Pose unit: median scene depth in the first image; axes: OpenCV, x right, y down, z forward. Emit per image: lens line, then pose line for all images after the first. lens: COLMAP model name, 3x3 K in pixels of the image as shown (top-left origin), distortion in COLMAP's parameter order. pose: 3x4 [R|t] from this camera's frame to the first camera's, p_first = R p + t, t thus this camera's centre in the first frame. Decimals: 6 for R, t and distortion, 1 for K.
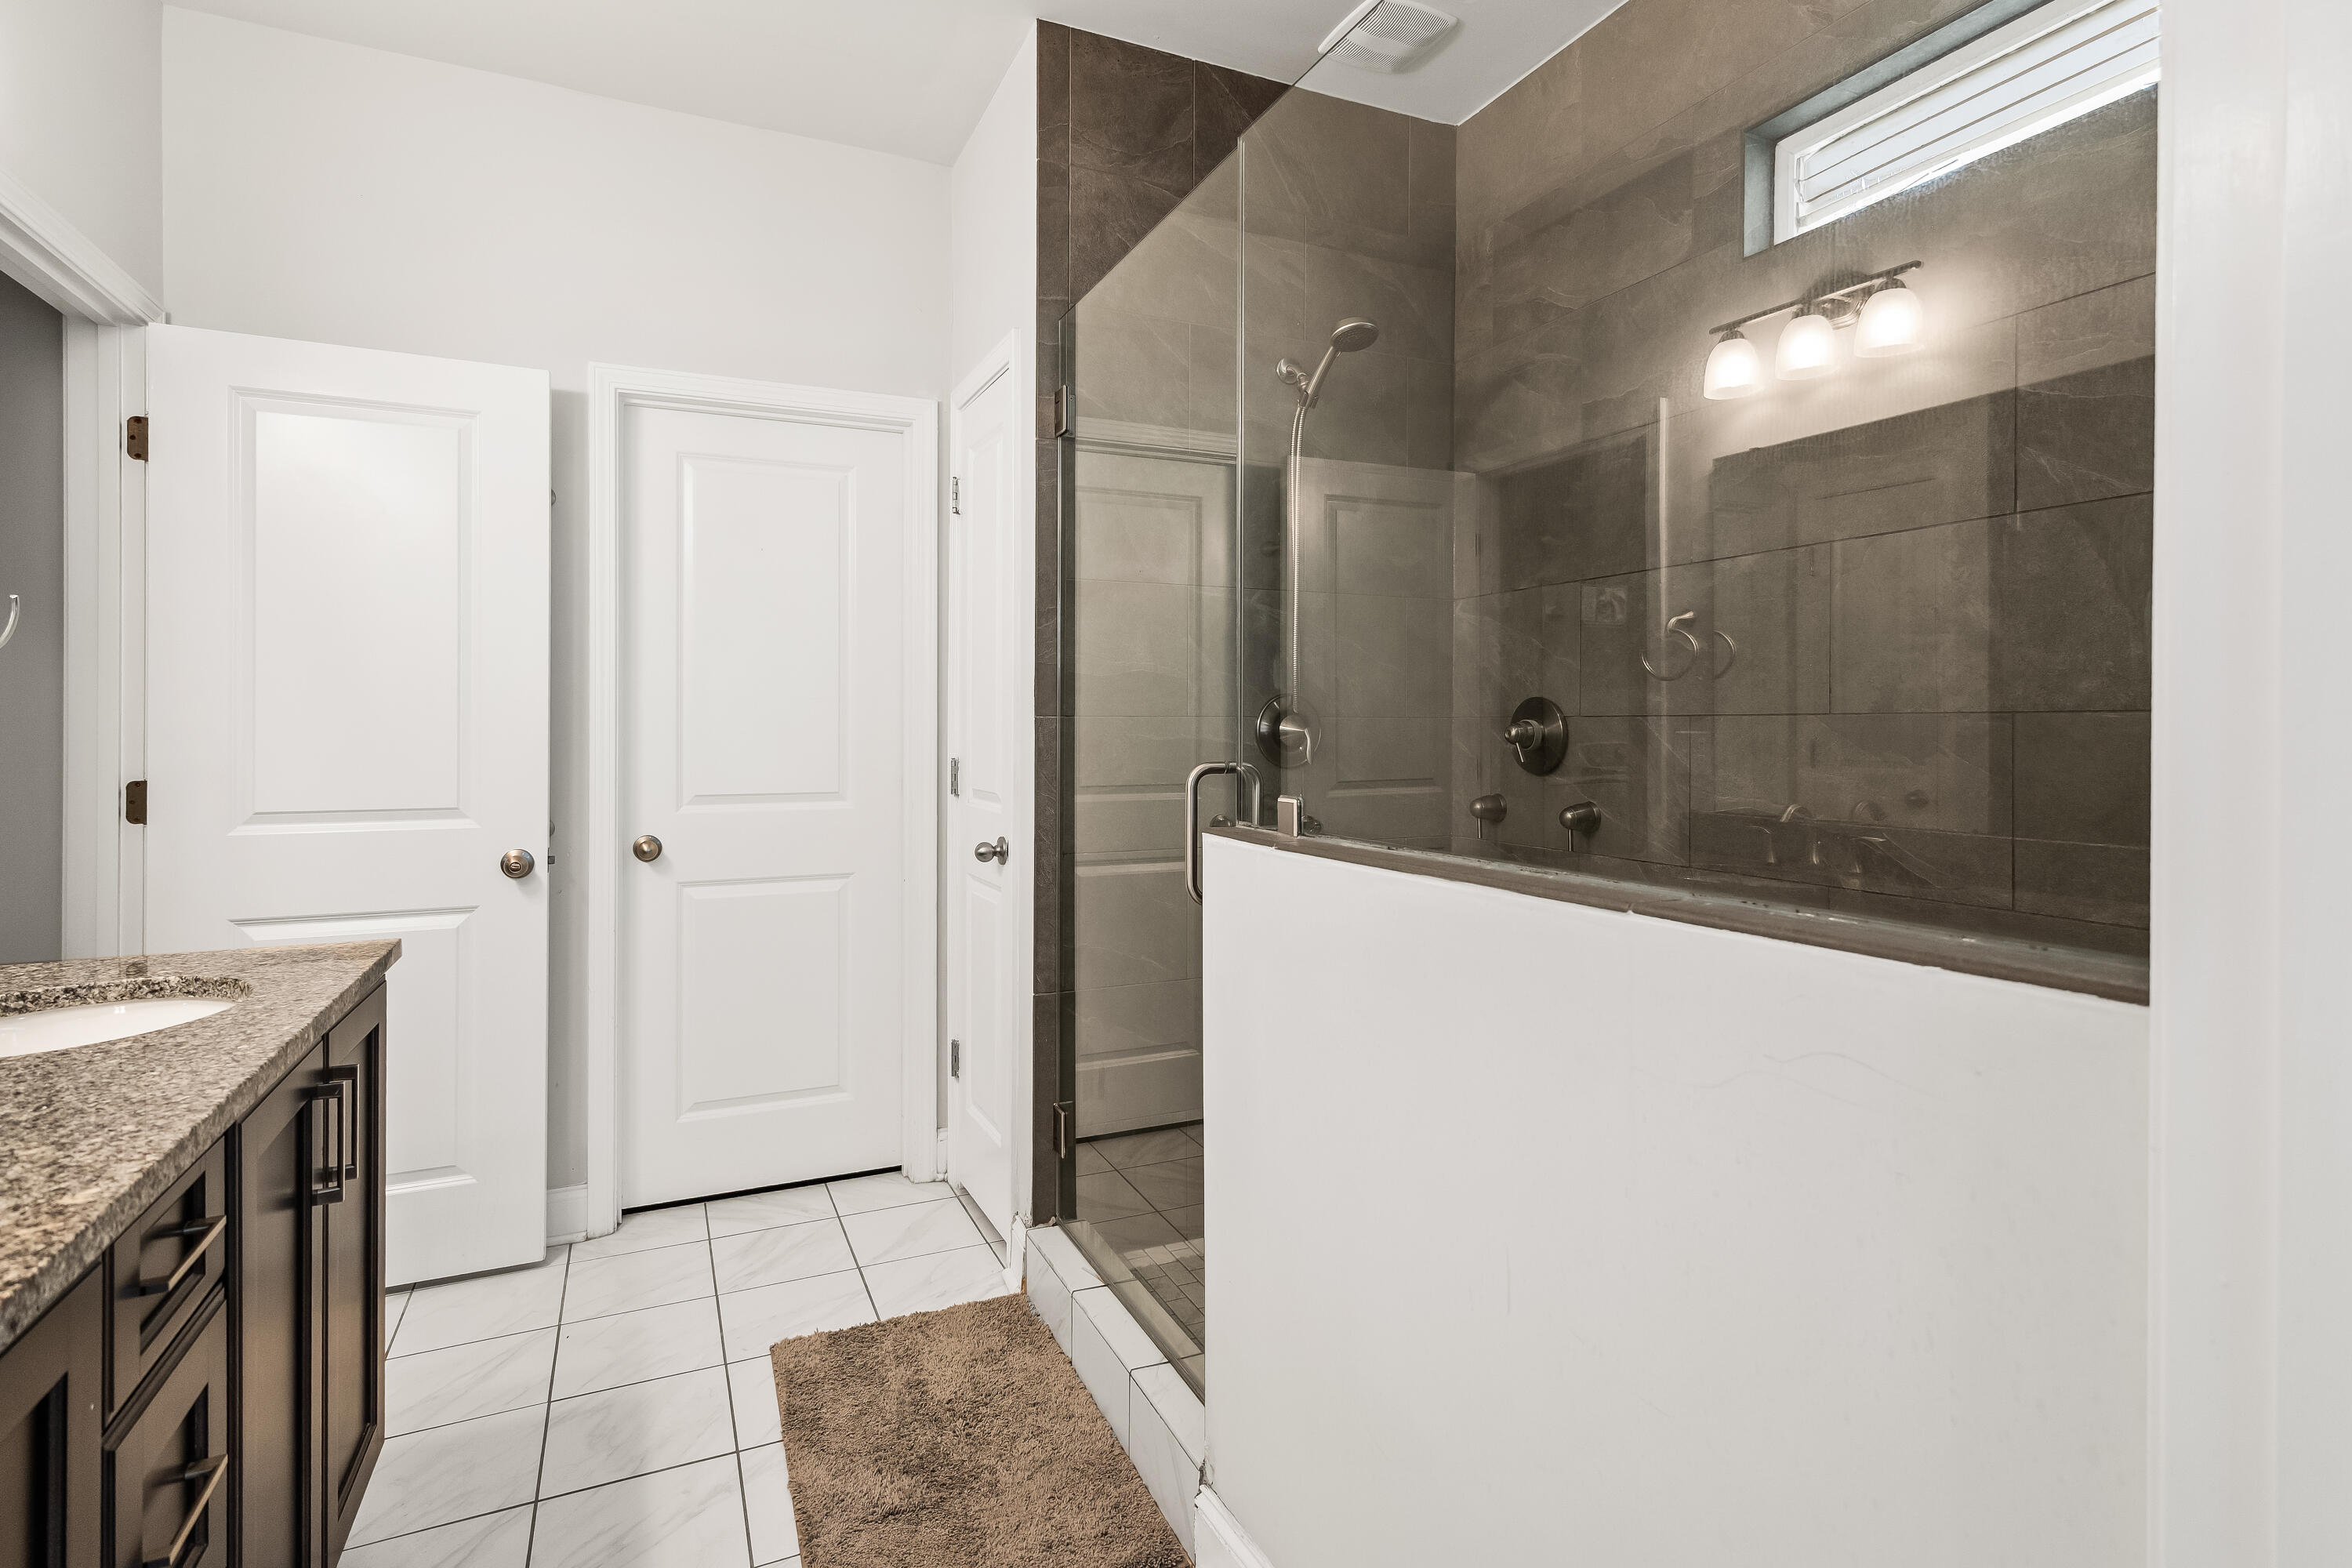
lens RADIAL K [[1174.1, 0, 1194.9], [0, 1174.1, 720.7], [0, 0, 1]] dist [0.006690, 0.000548]
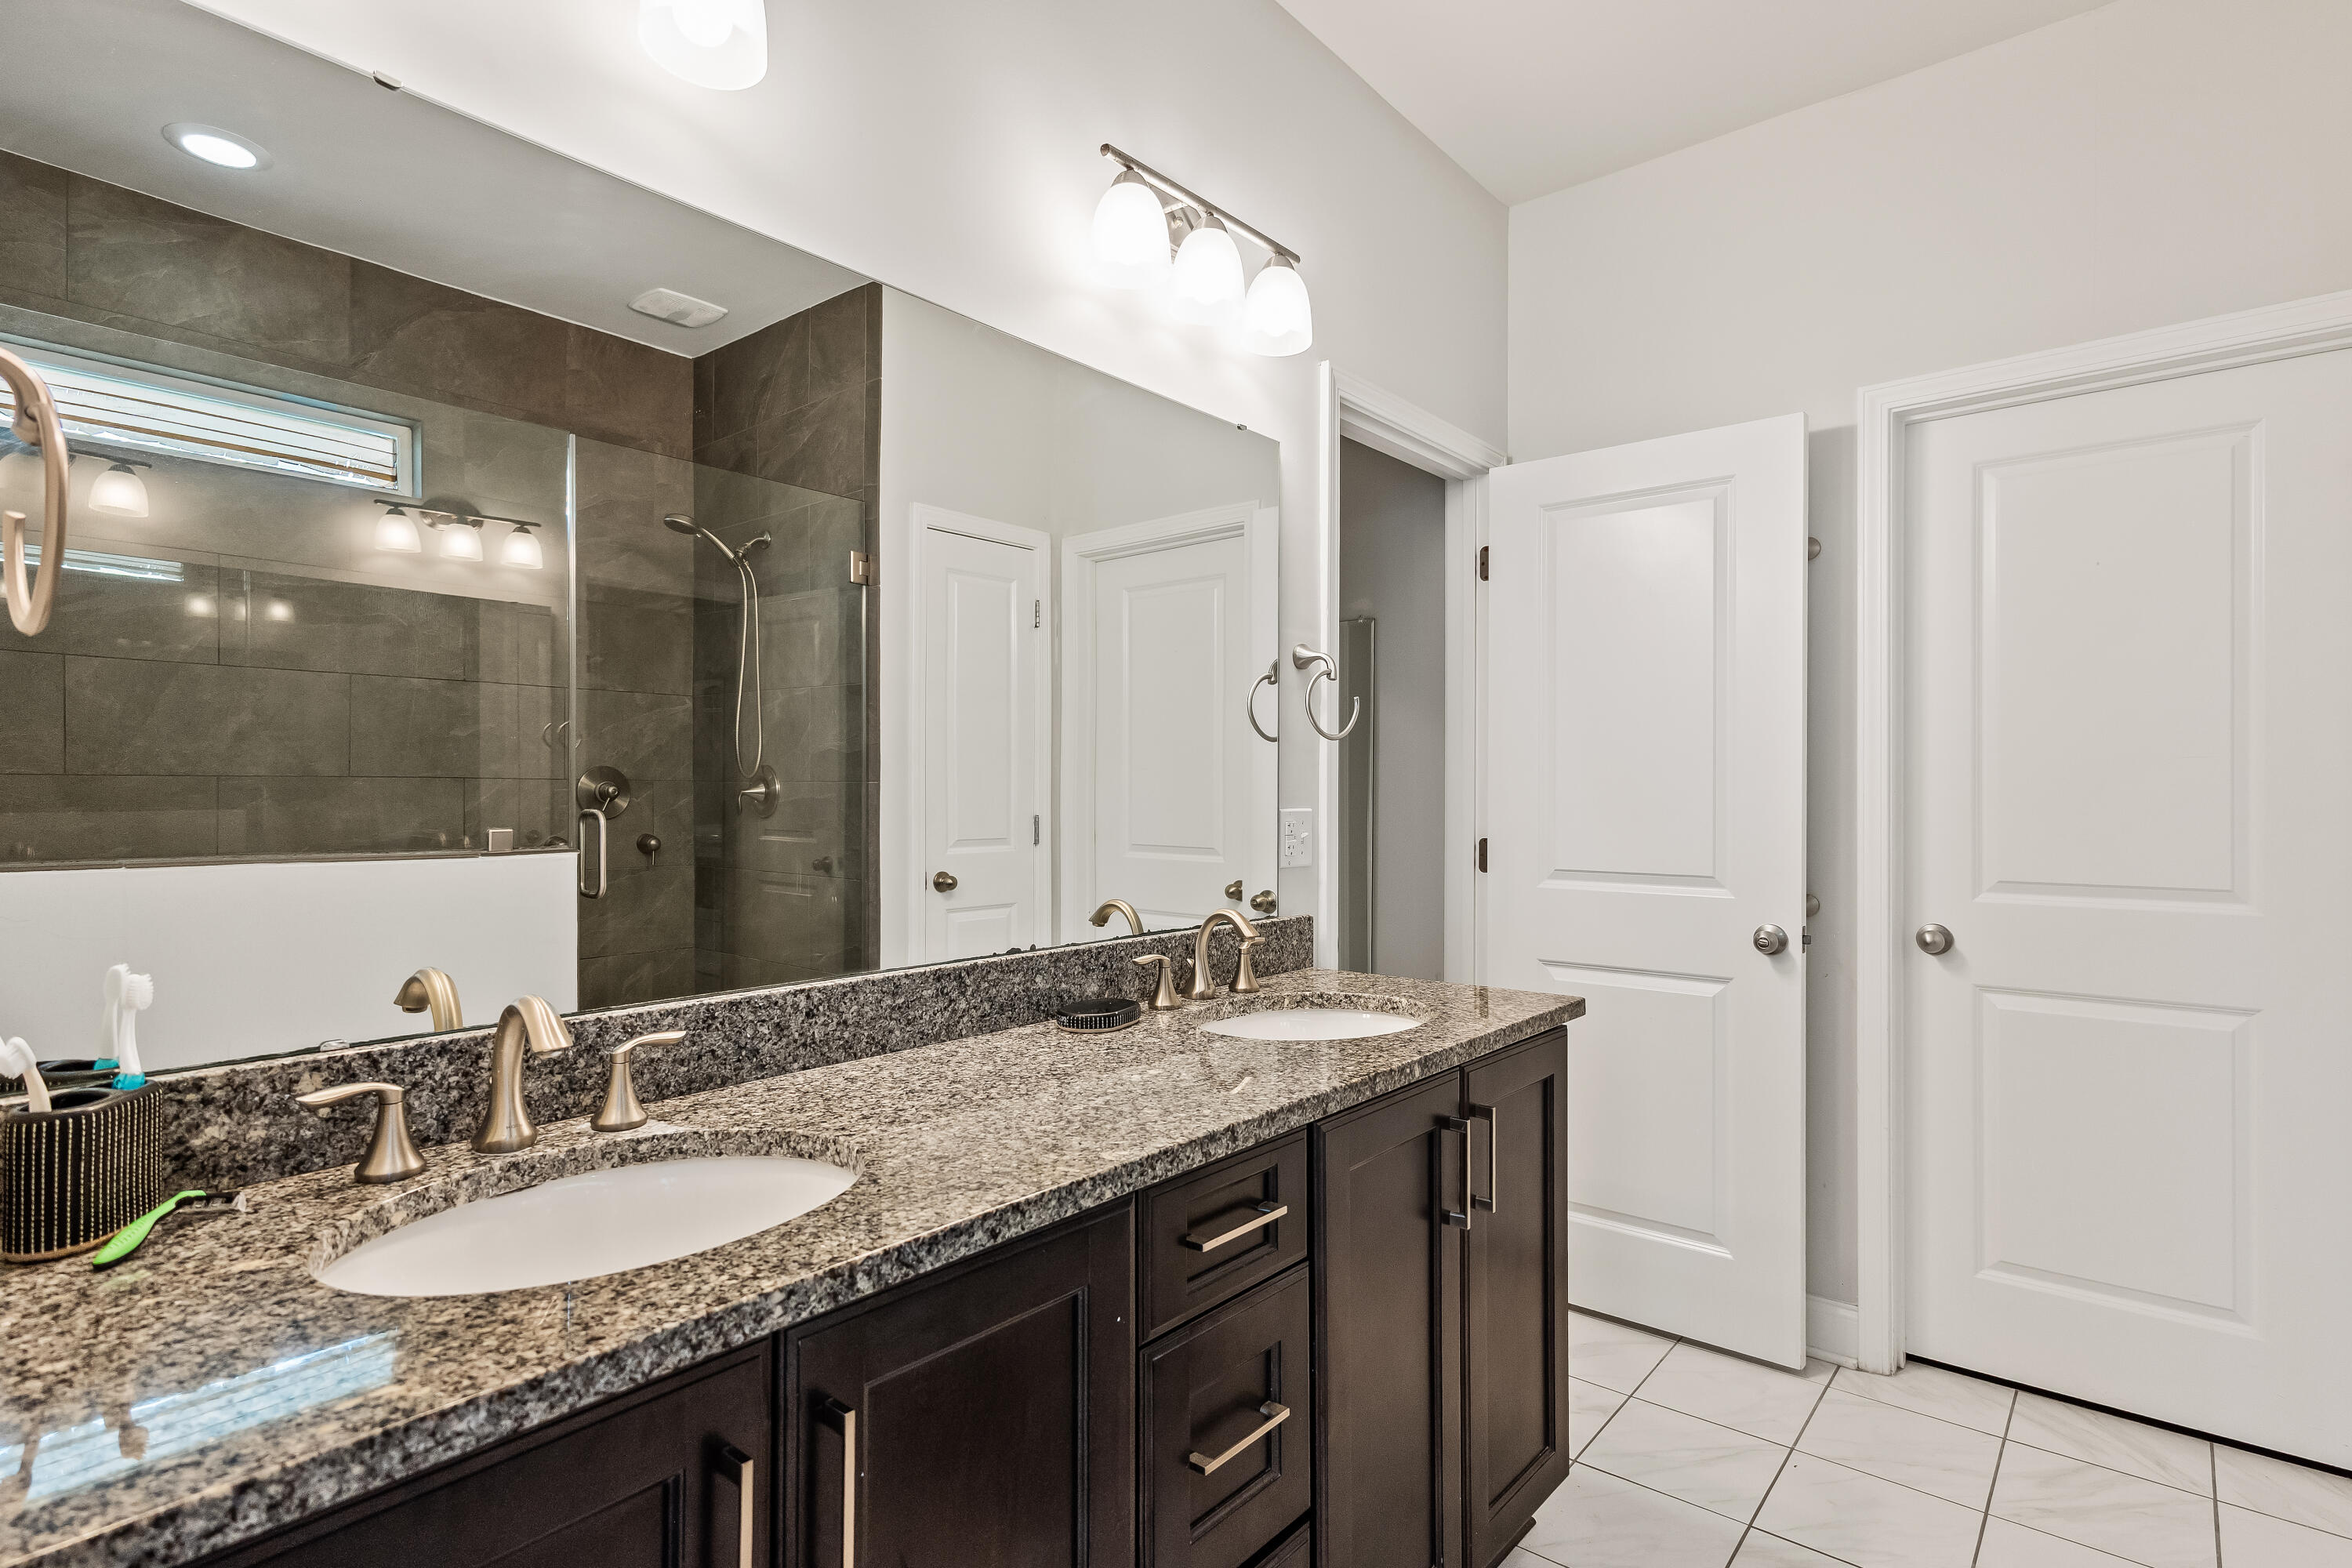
lens RADIAL K [[1174.1, 0, 1176.9], [0, 1174.1, 788.4], [0, 0, 1]] dist [0.006690, 0.000548]
pose [[0.421307, -0.001292, -0.906917, 0.082529], [0.001138, 0.999999, -0.000897, -0.000653], [0.906917, -0.000654, 0.421308, 0.158687]]
